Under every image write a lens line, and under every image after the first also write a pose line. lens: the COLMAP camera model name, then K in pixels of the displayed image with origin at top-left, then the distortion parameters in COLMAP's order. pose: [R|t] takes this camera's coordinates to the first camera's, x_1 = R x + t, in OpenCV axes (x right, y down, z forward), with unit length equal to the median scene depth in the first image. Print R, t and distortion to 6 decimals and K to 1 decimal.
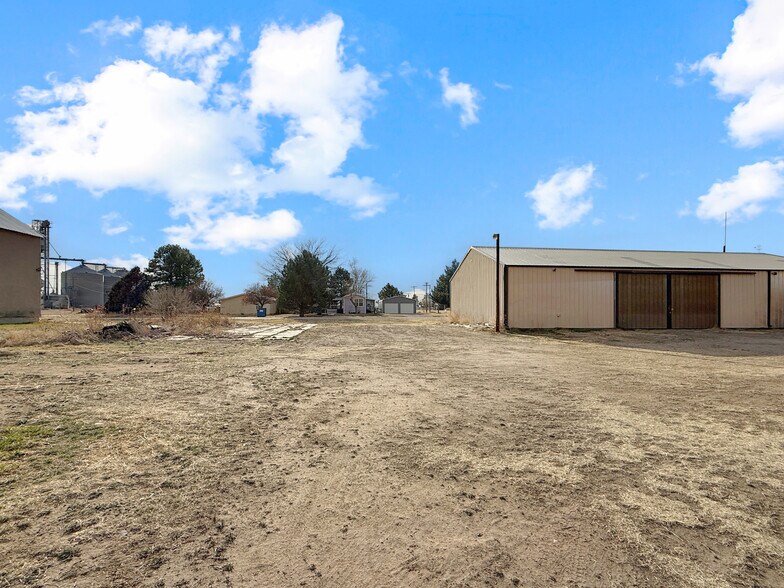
lens RADIAL K [[613.1, 0, 391.3], [0, 613.1, 291.2], [0, 0, 1]] dist [0.000301, 0.000428]
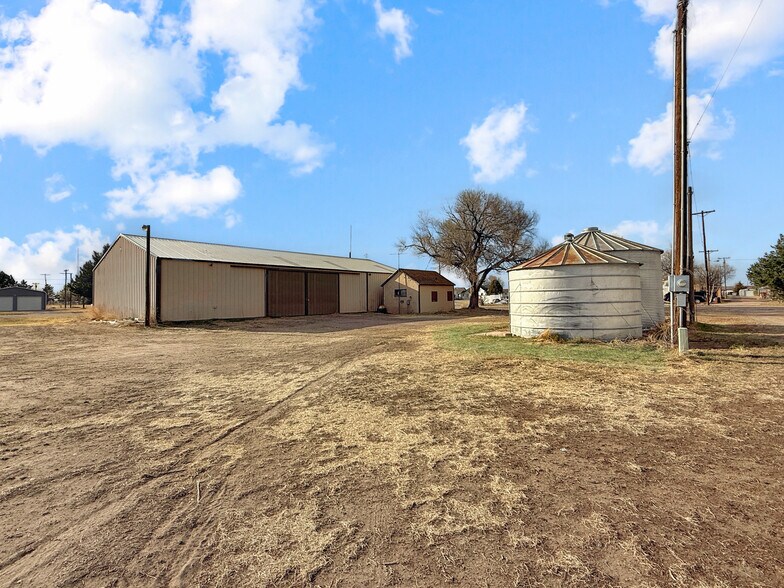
lens RADIAL K [[388.9, 0, 392.0], [0, 388.9, 294.0], [0, 0, 1]] dist [-0.000159, 0.000104]
pose [[0.658314, -0.001946, 0.752741, -0.035839], [-0.002290, 0.999987, 0.004587, 0.011645], [-0.752740, -0.004744, 0.658301, 0.307016]]
